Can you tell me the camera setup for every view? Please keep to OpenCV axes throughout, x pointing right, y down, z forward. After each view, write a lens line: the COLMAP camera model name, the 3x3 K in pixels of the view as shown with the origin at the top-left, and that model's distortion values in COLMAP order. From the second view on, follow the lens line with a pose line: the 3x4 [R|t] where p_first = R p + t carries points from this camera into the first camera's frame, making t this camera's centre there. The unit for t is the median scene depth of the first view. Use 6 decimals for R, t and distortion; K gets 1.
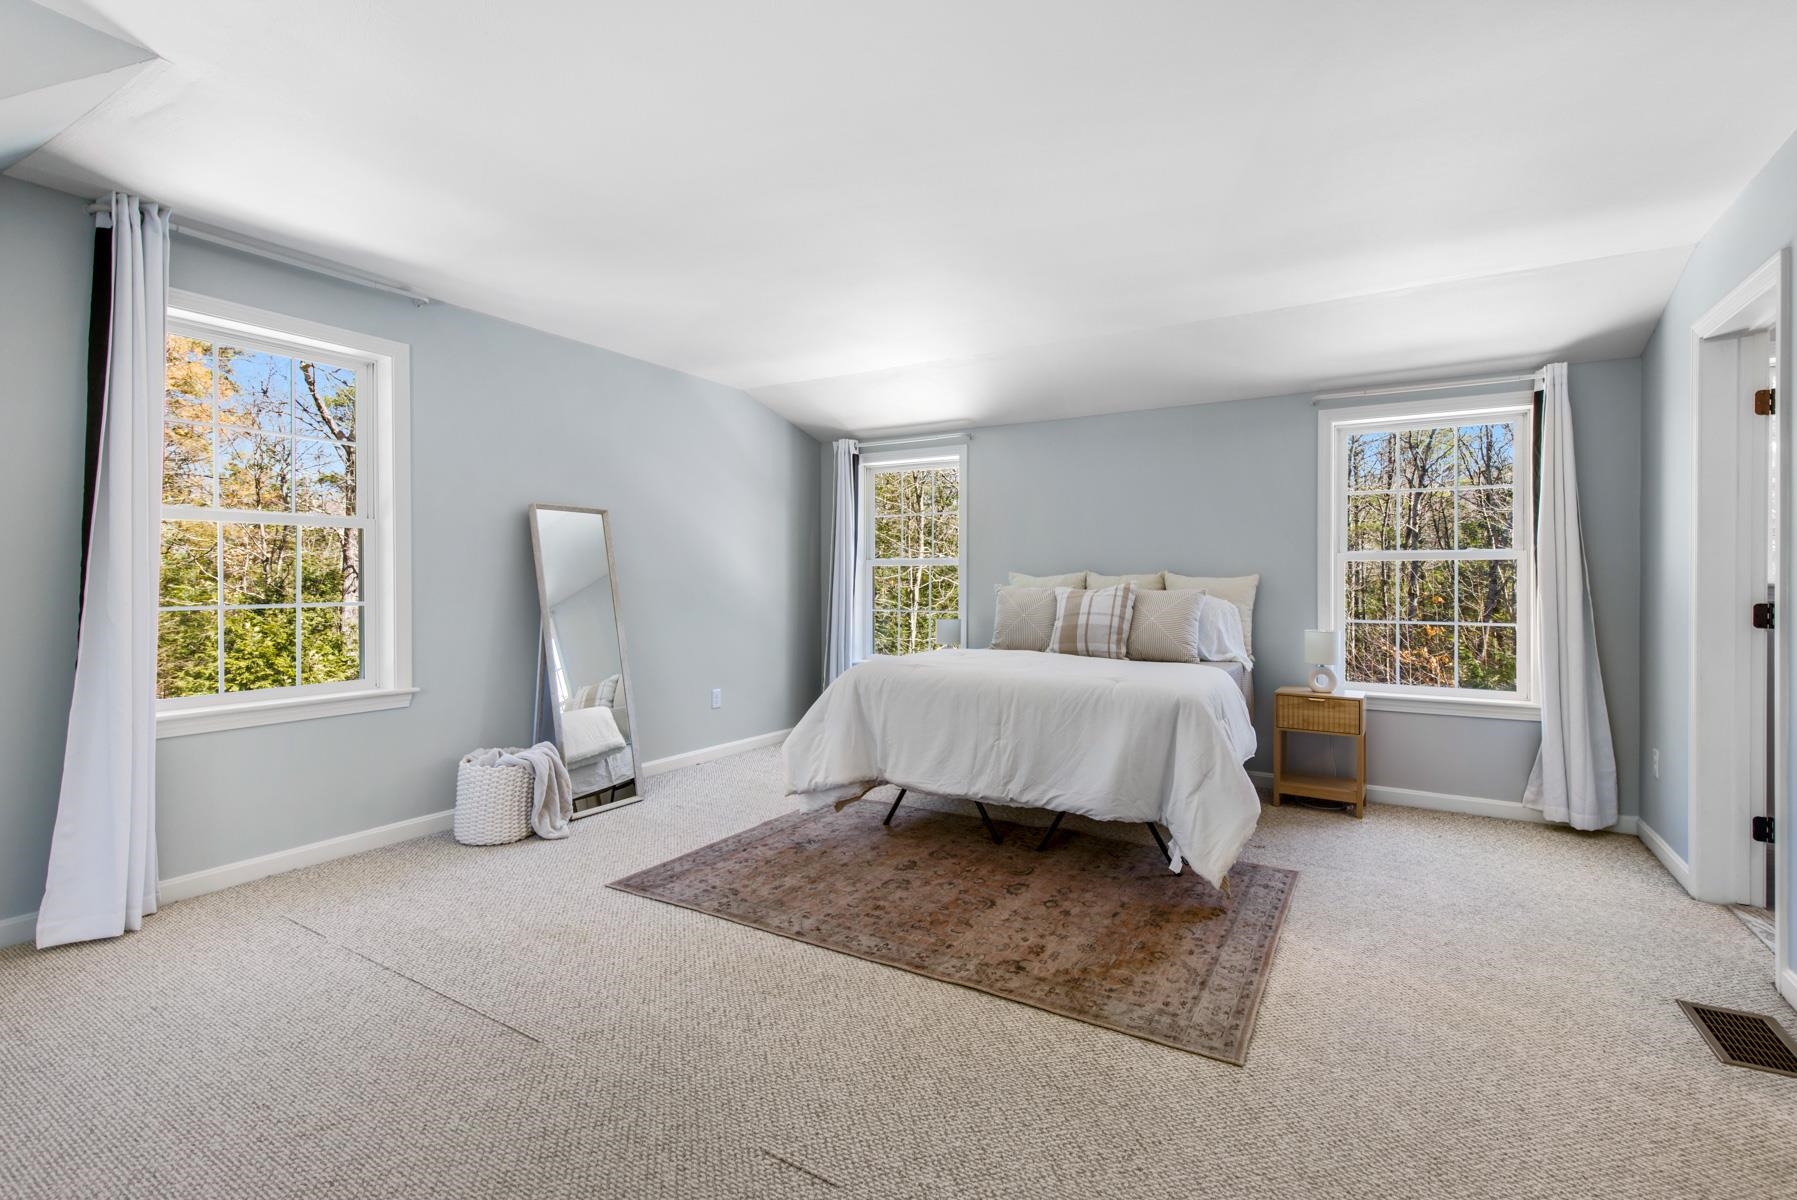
lens RADIAL K [[803.7, 0, 904.0], [0, 803.7, 574.4], [0, 0, 1]] dist [0.002977, -0.000173]
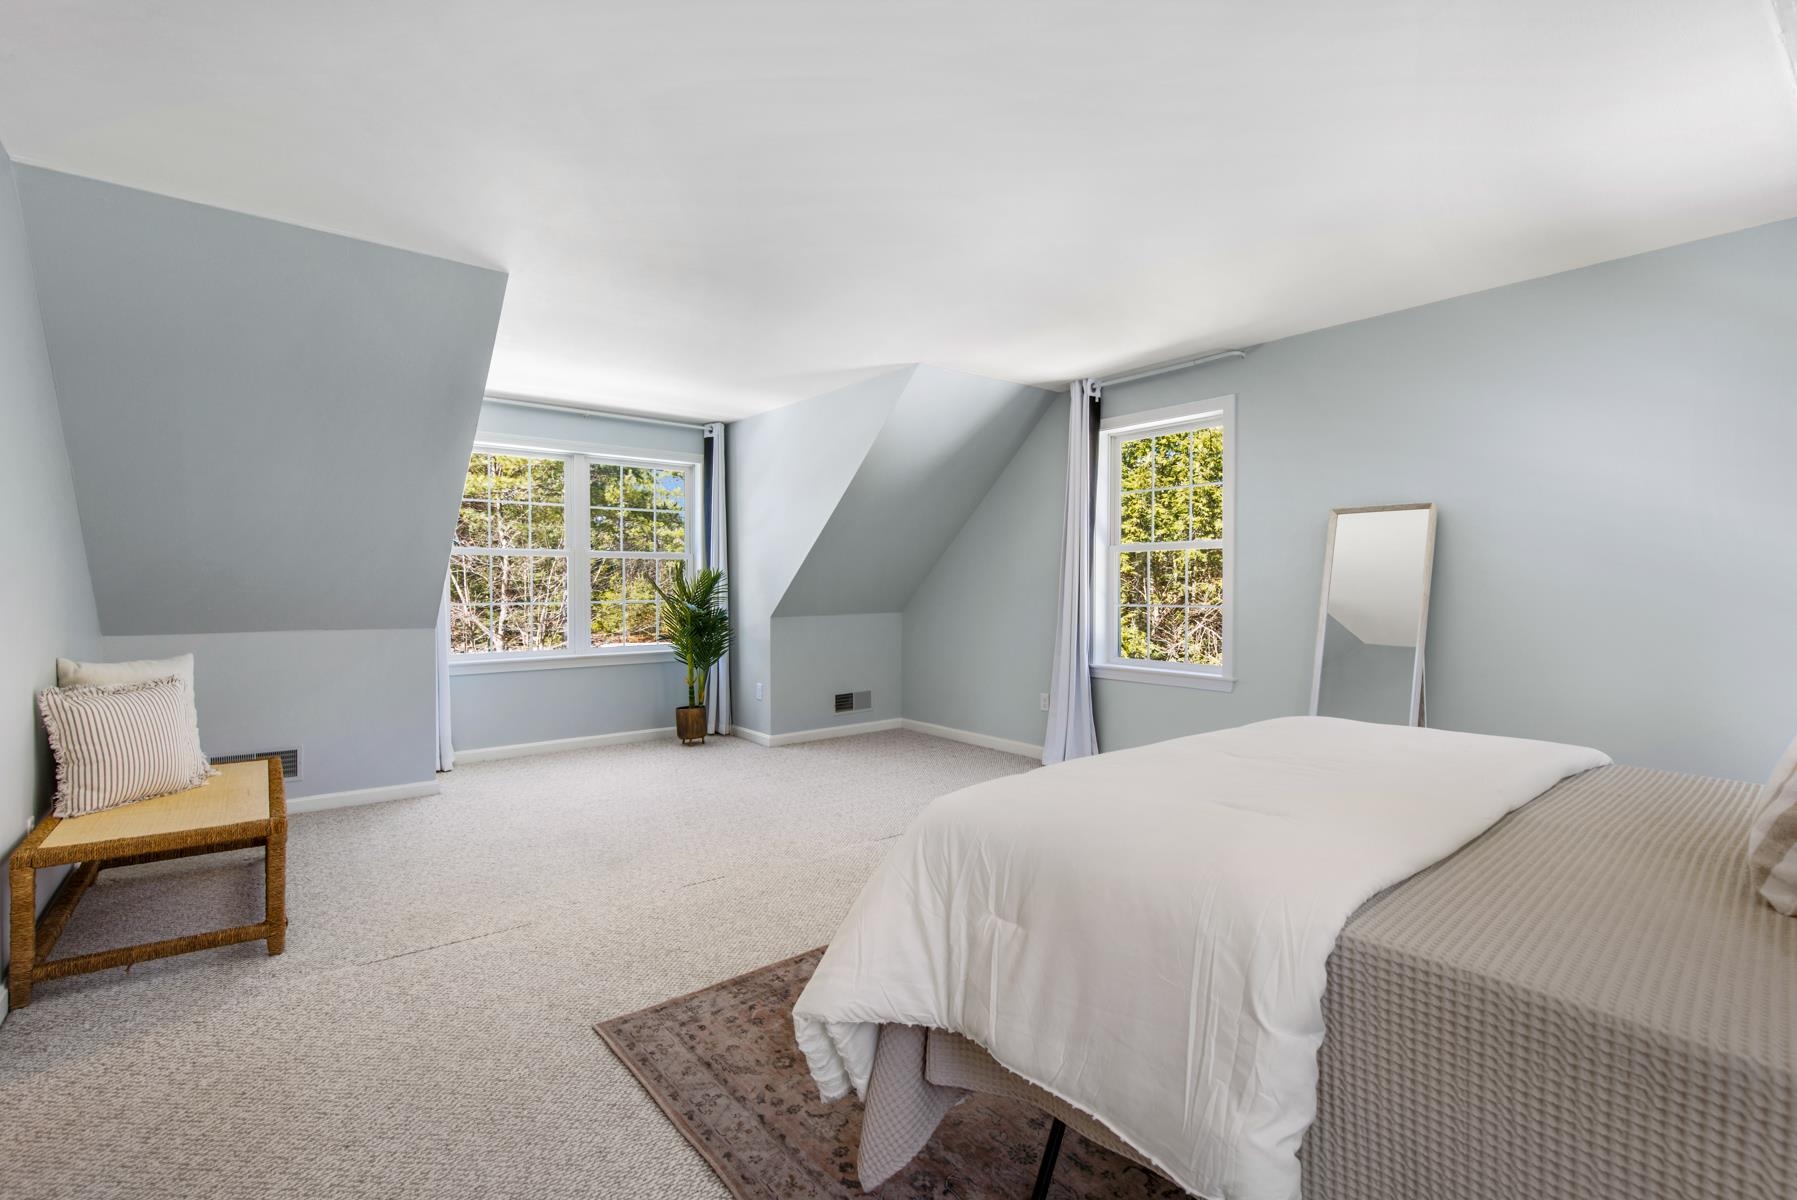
lens RADIAL K [[819.4, 0, 915.2], [0, 819.4, 606.5], [0, 0, 1]] dist [0.009980, -0.000162]
pose [[-0.328264, 0.024205, -0.944276, 0.837743], [0.004004, 0.999698, 0.024233, 0.001802], [0.944578, 0.004174, -0.328262, 1.124916]]
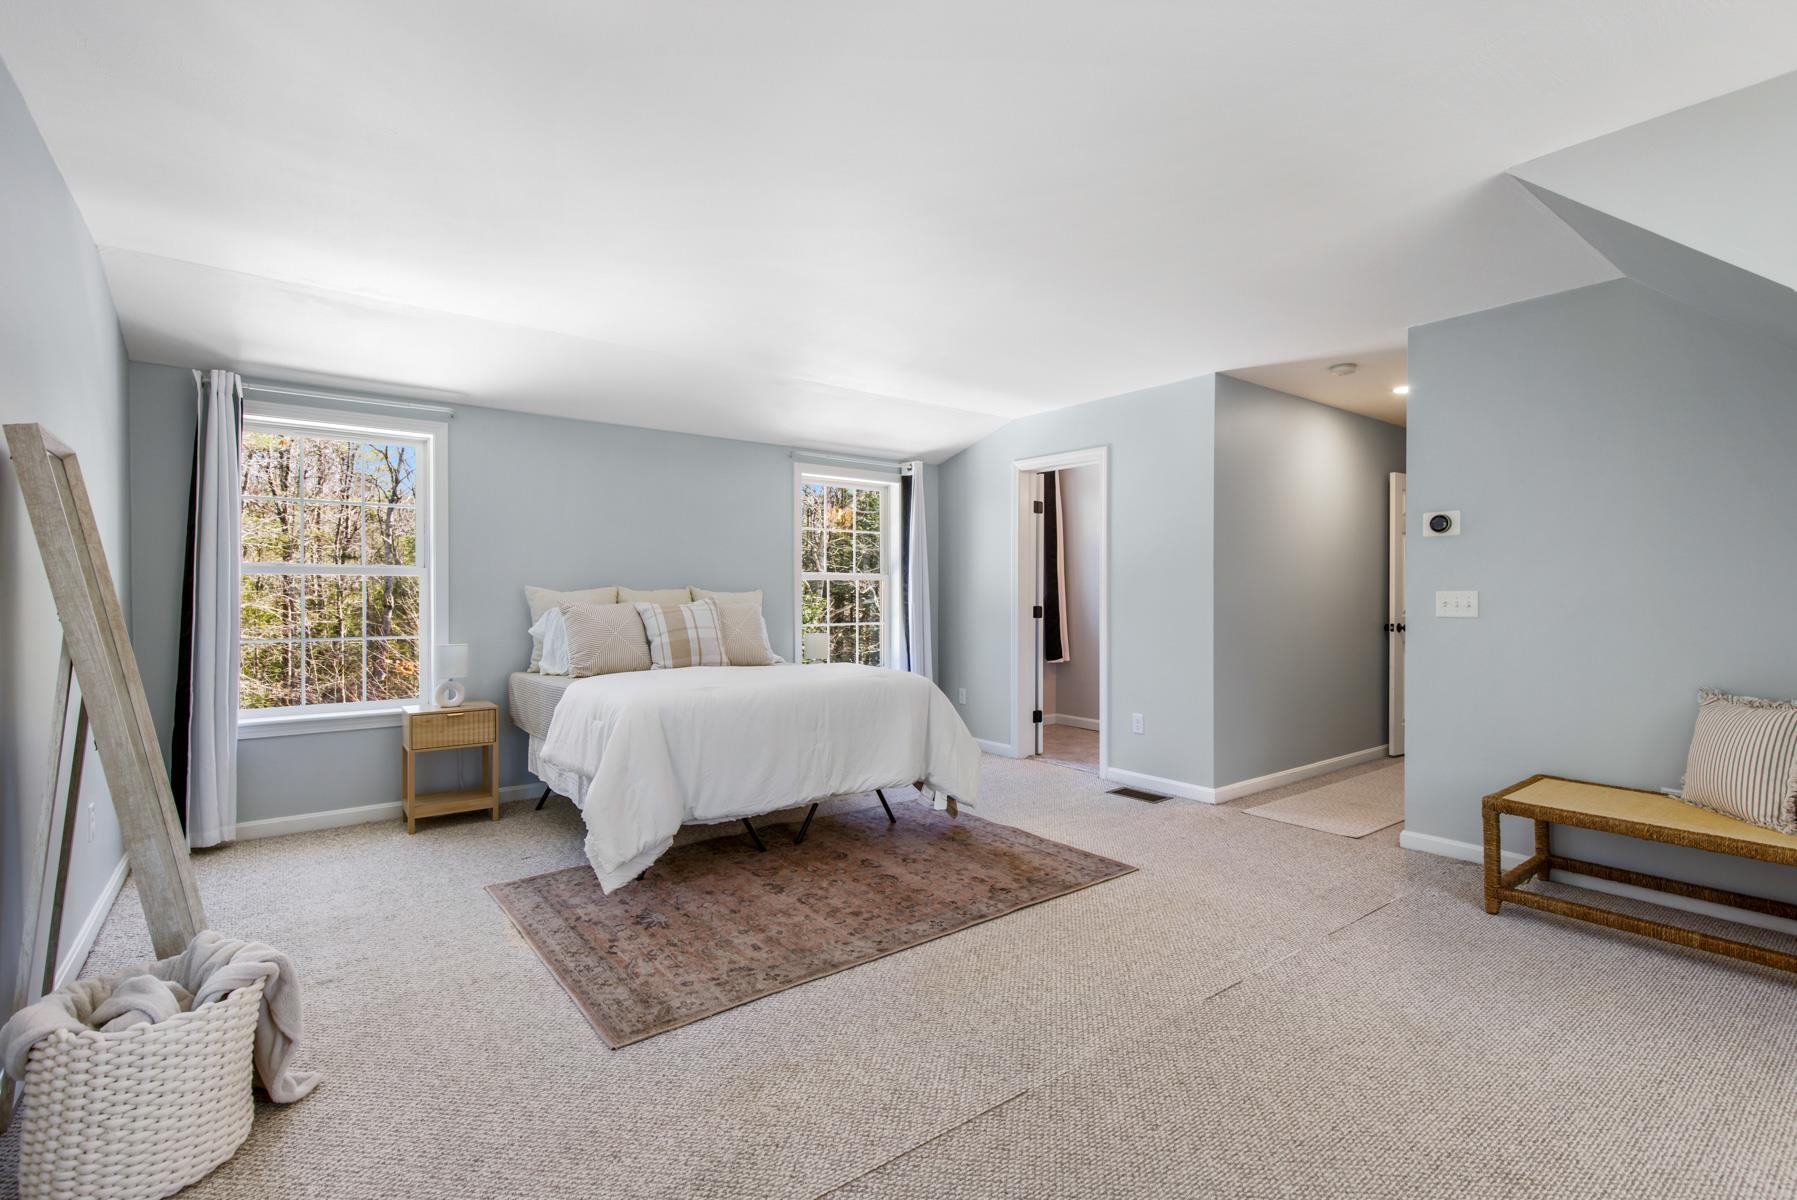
lens RADIAL K [[828.7, 0, 895.6], [0, 828.7, 591.7], [0, 0, 1]] dist [0.005072, -0.000126]
pose [[0.364915, 0.000525, 0.931041, -0.932611], [-0.006535, 0.999977, 0.001997, -0.001588], [-0.931018, -0.006813, 0.364910, 0.524174]]
